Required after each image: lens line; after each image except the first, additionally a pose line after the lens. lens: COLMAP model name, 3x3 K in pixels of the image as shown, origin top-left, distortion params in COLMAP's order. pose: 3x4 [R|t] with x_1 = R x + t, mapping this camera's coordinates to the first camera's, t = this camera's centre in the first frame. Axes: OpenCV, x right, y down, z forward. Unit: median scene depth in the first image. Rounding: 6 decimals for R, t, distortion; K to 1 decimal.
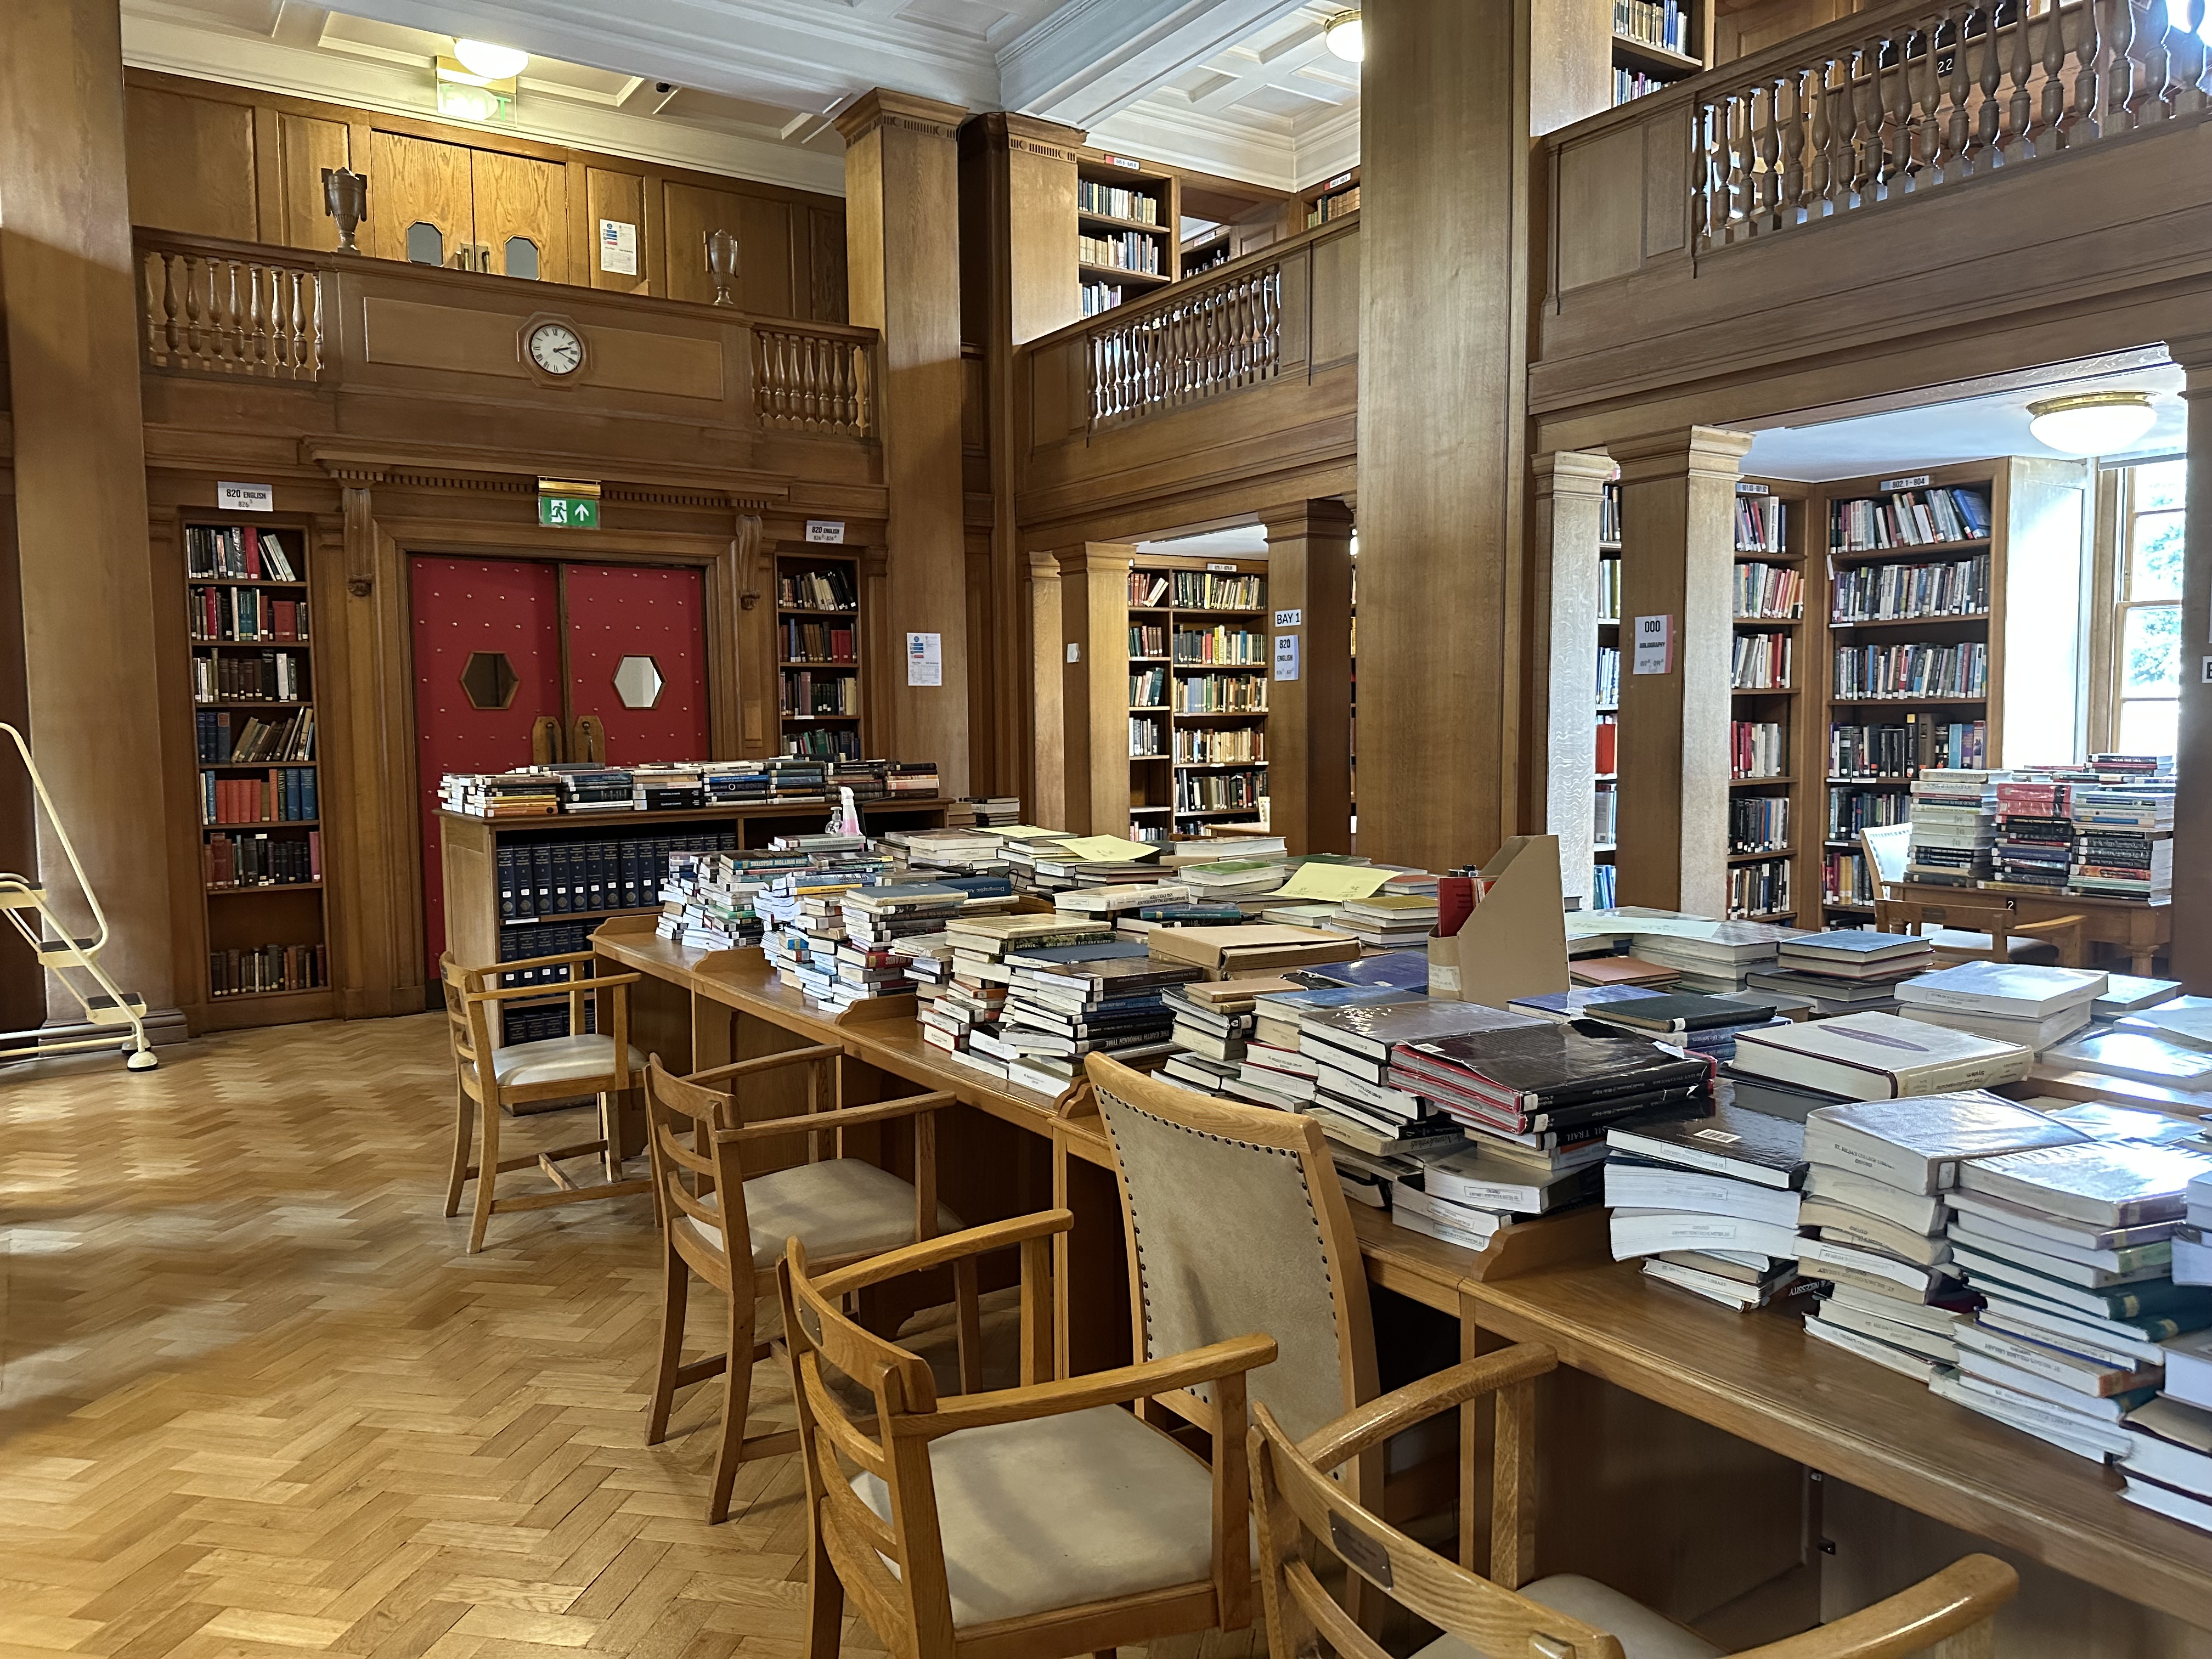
lens RADIAL K [[1561.1, 0, 1106.0], [0, 1561.1, 829.5], [0, 0, 1]] dist [0.086133, -0.110476]
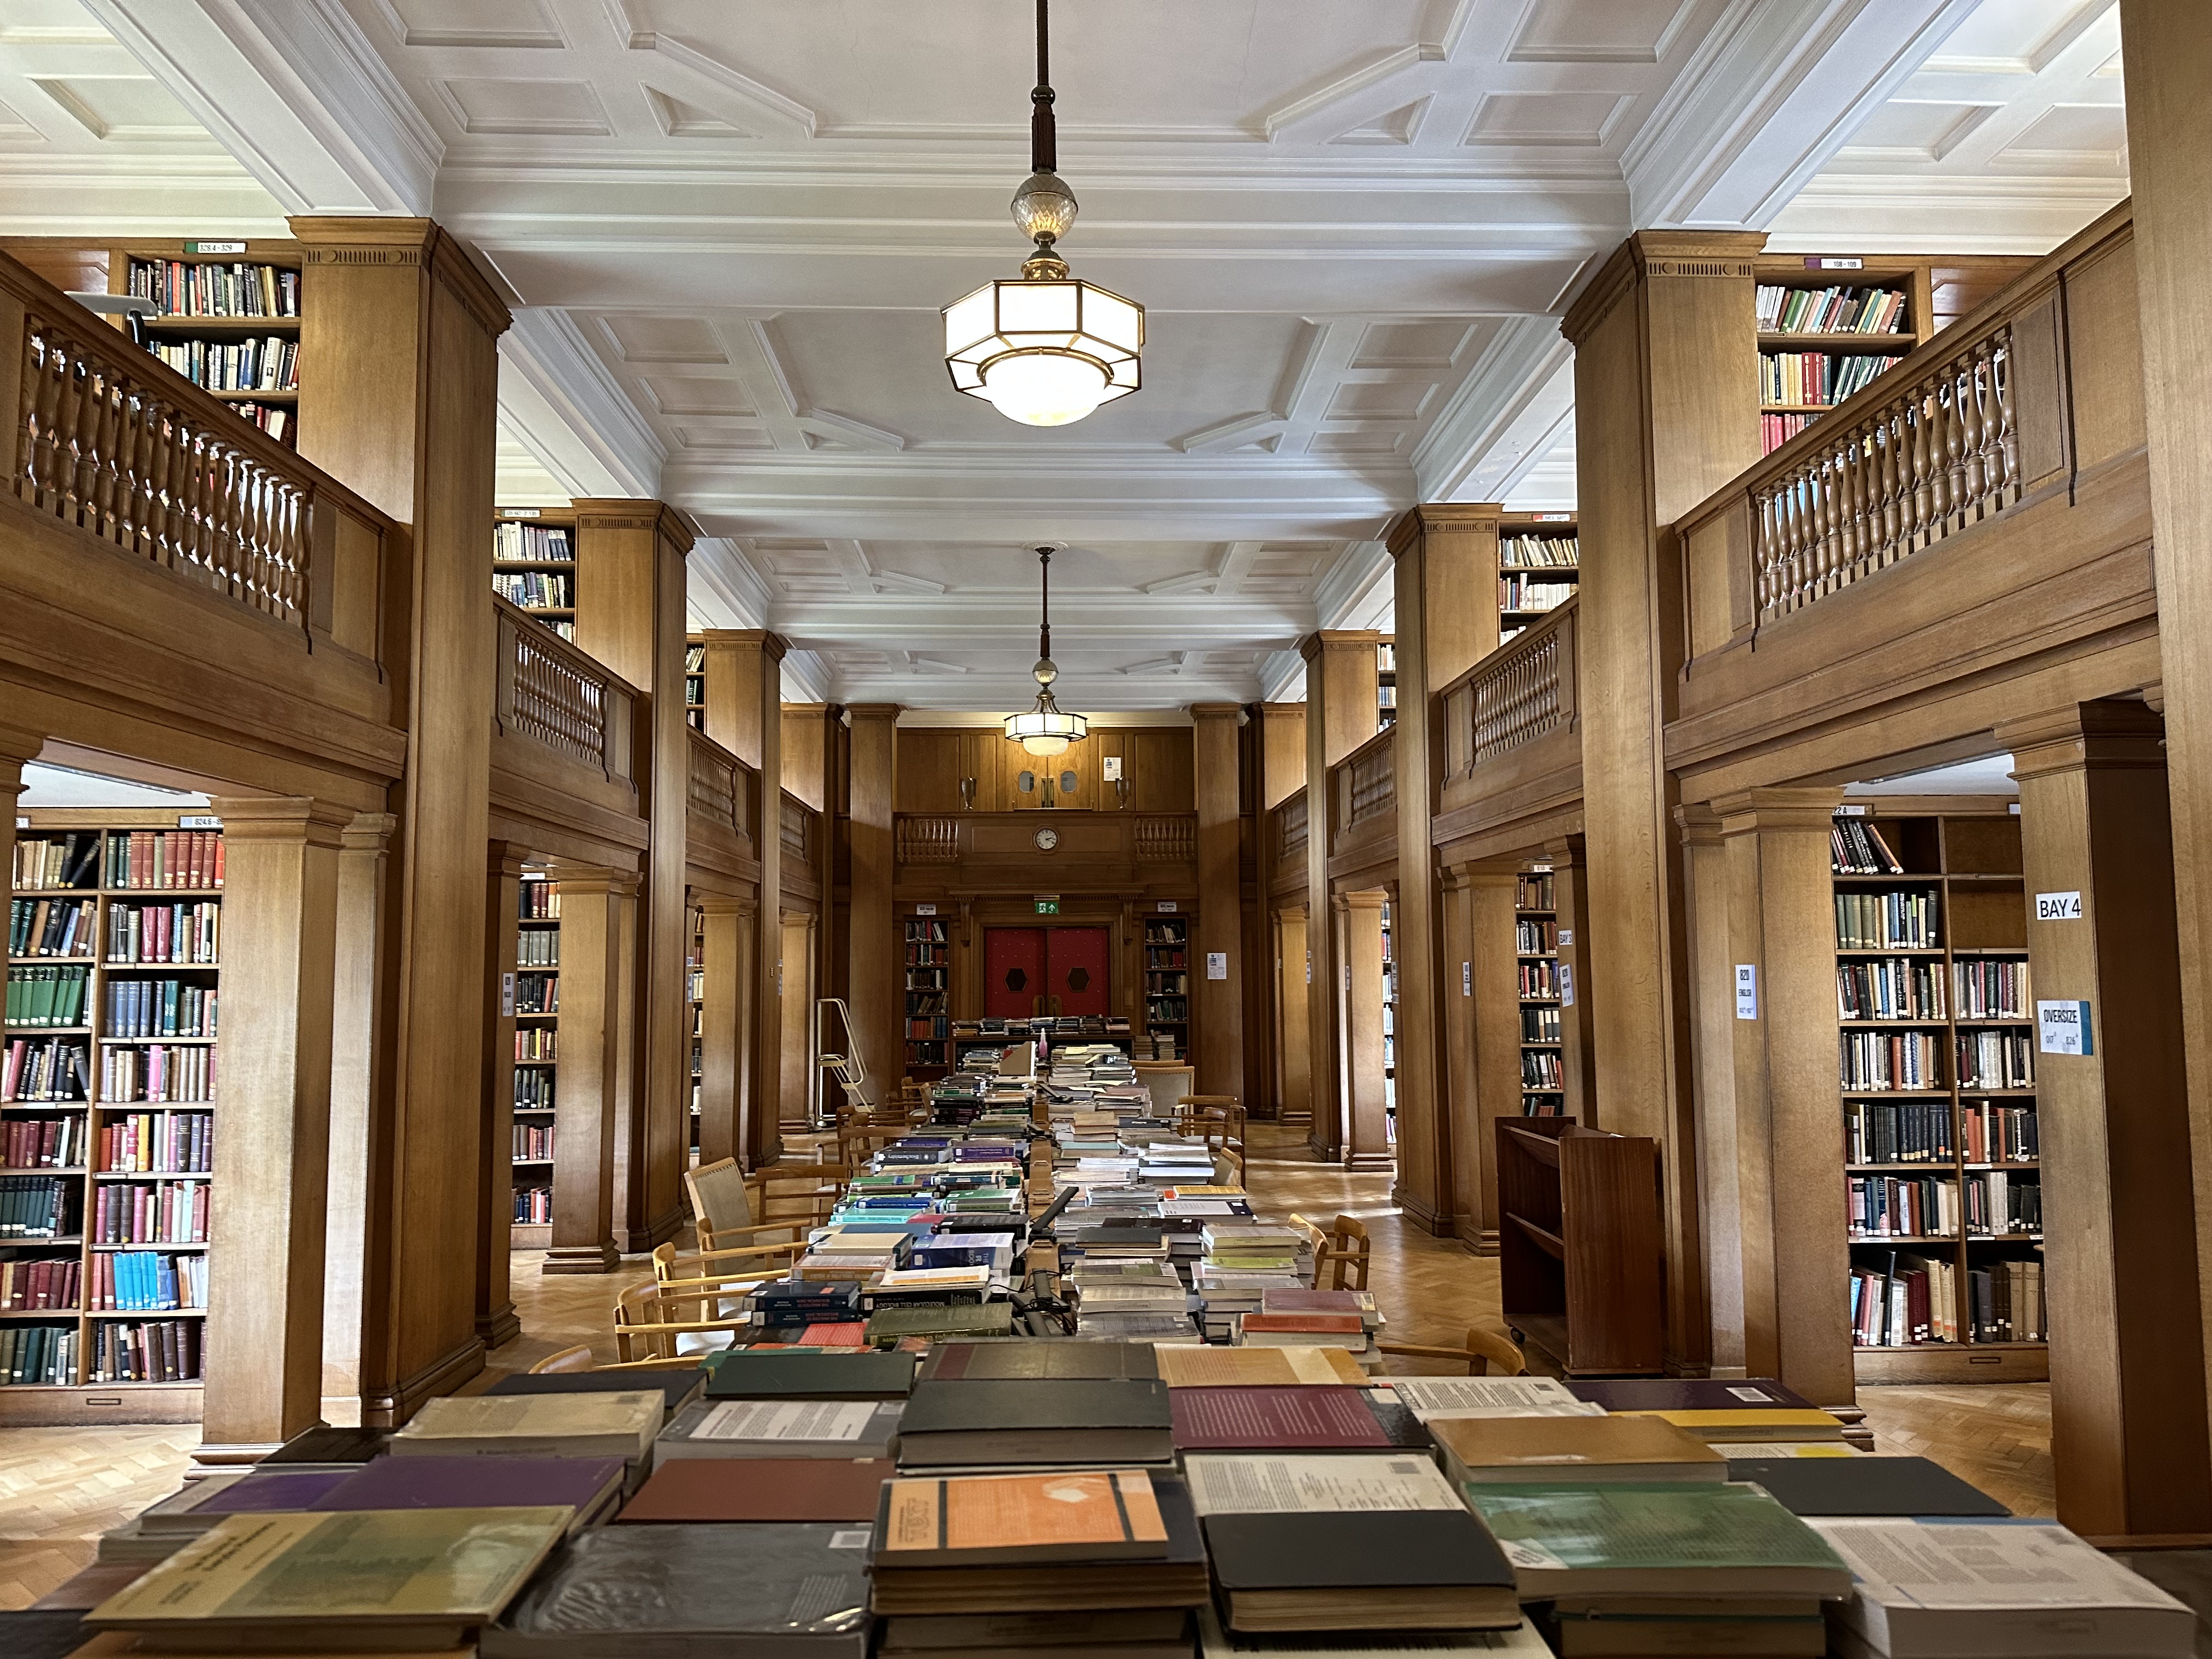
lens RADIAL K [[1533.9, 0, 1115.2], [0, 1533.9, 847.1], [0, 0, 1]] dist [0.176430, -0.213804]
pose [[0.855614, -0.036712, -0.516310, 0.900391], [-0.037822, 0.990381, -0.133098, 0.008689], [0.516230, 0.133408, 0.845996, -0.859805]]
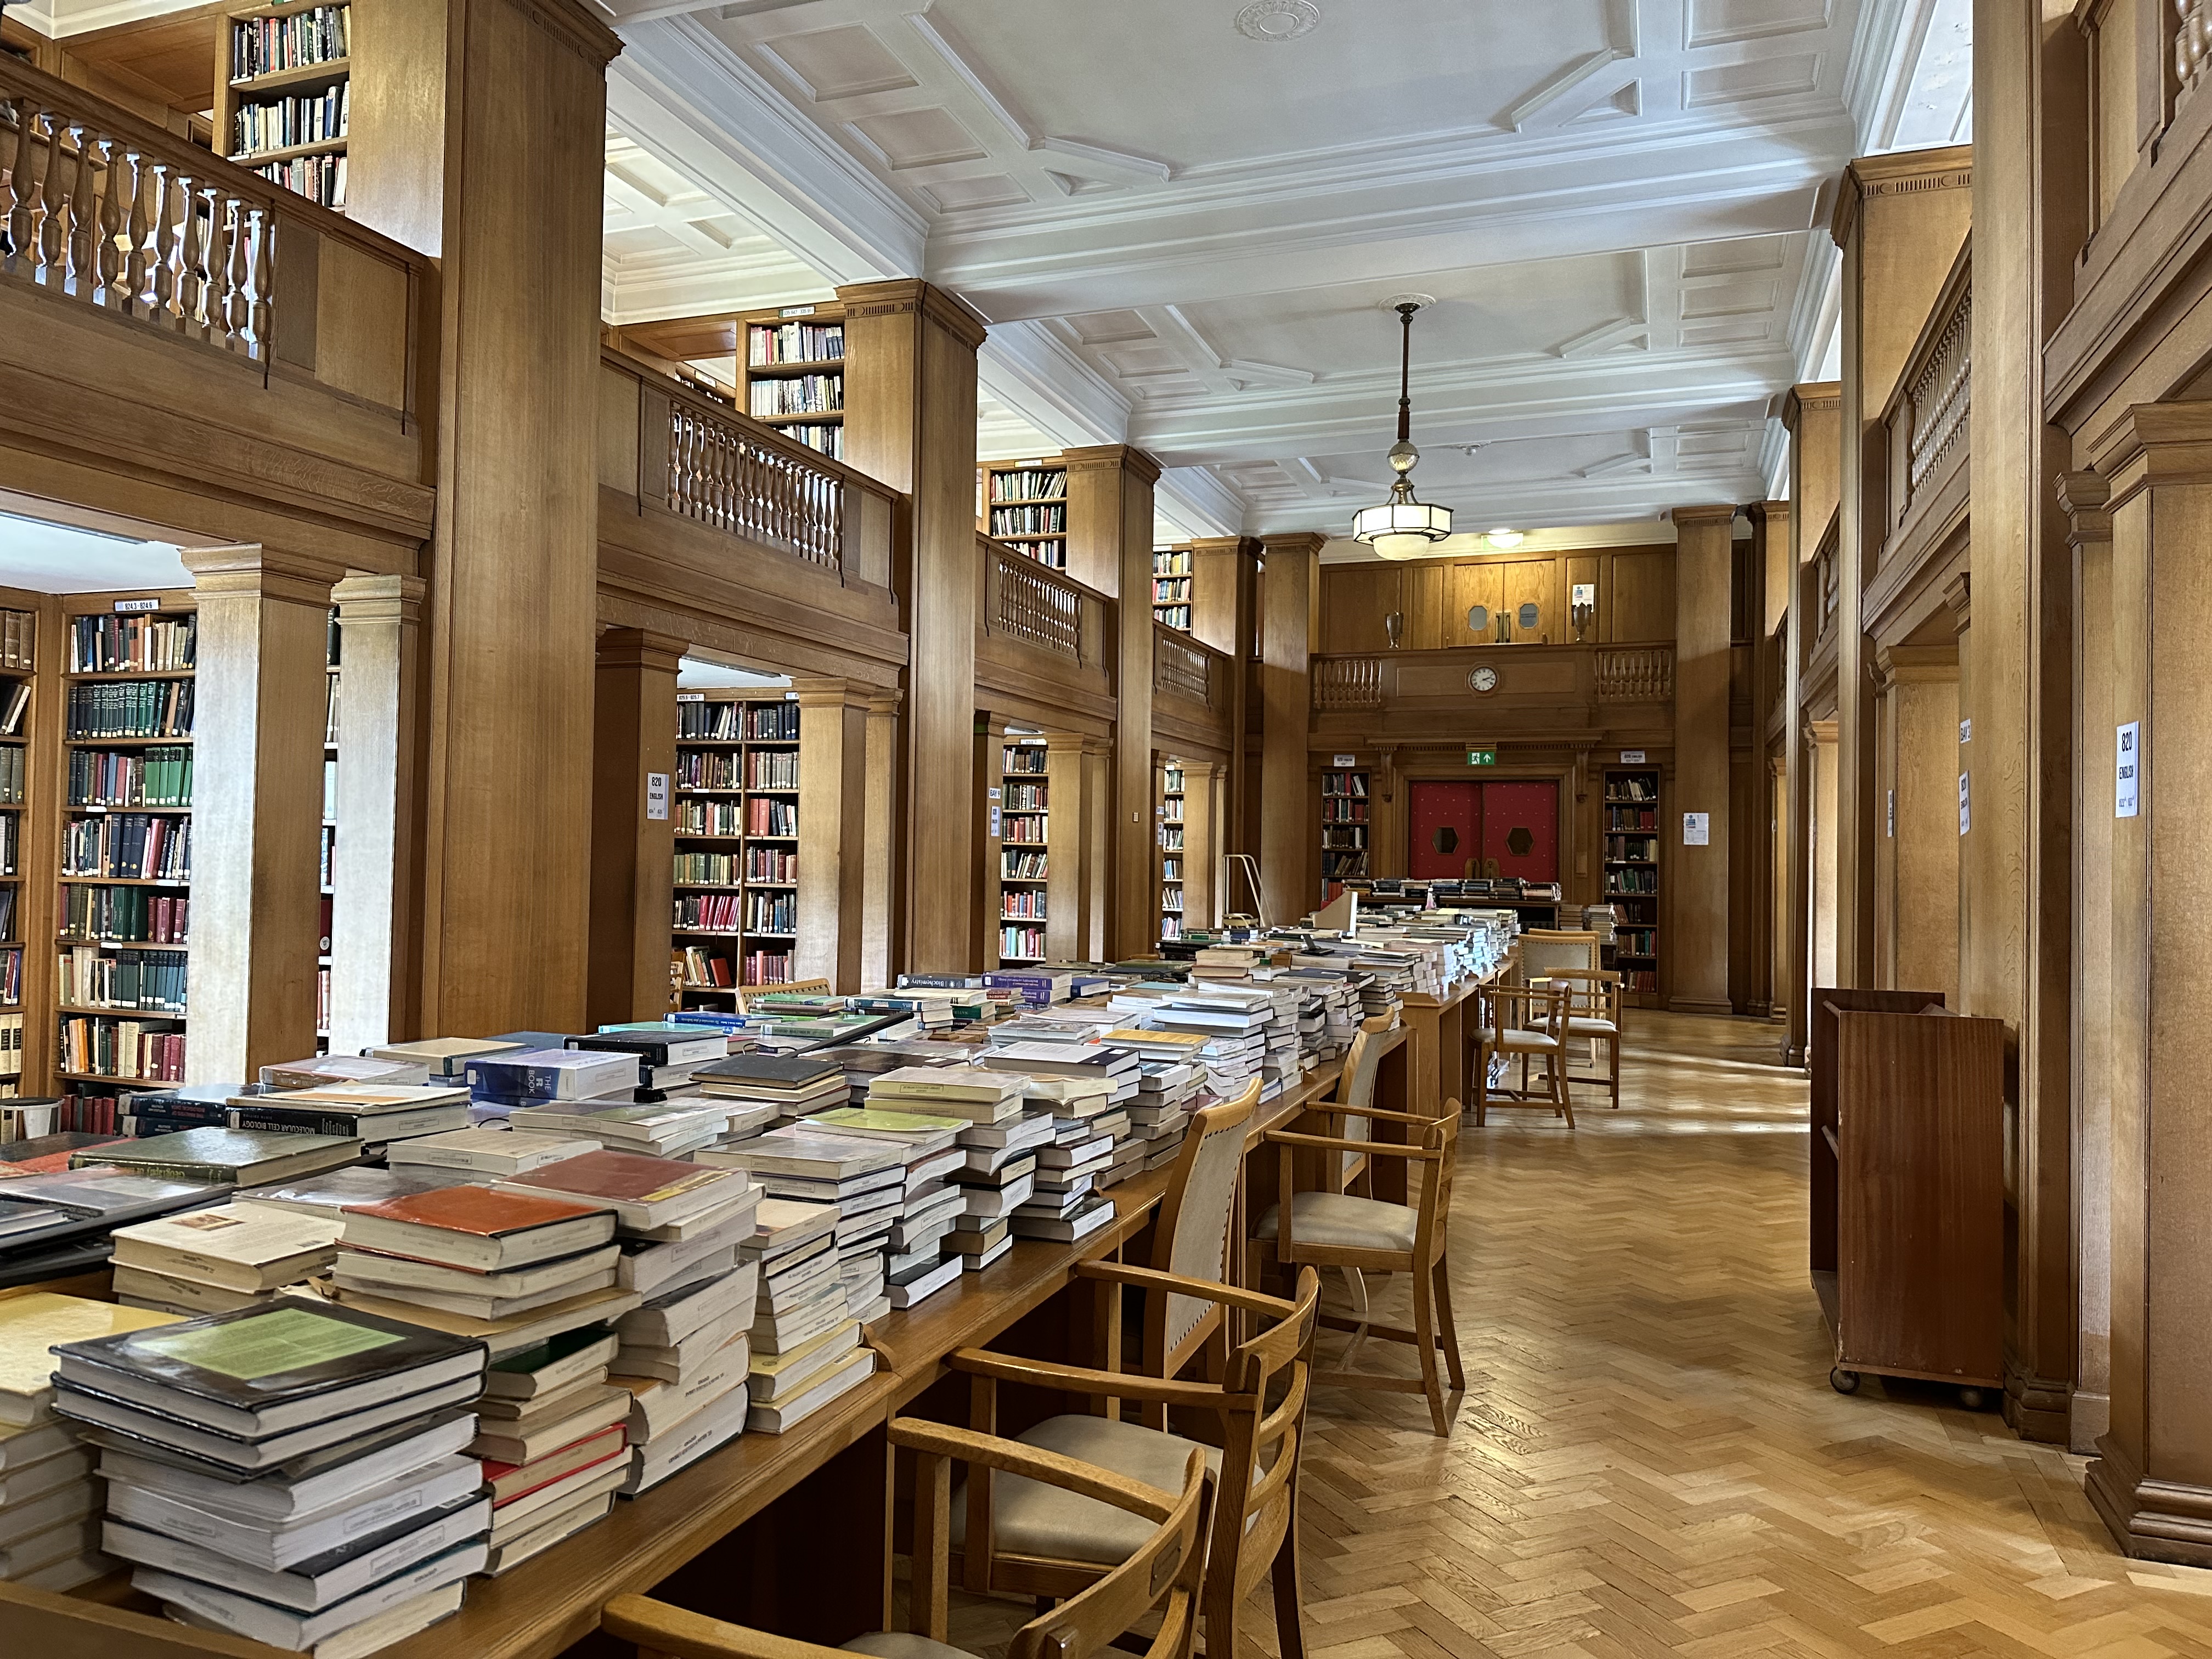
lens RADIAL K [[1541.0, 0, 1096.9], [0, 1541.0, 812.2], [0, 0, 1]] dist [0.169591, -0.269407]
pose [[0.594534, -0.000698, -0.804070, 0.949916], [-0.079447, 0.995055, -0.059607, 0.025998], [0.800136, 0.099319, 0.591539, -0.556615]]
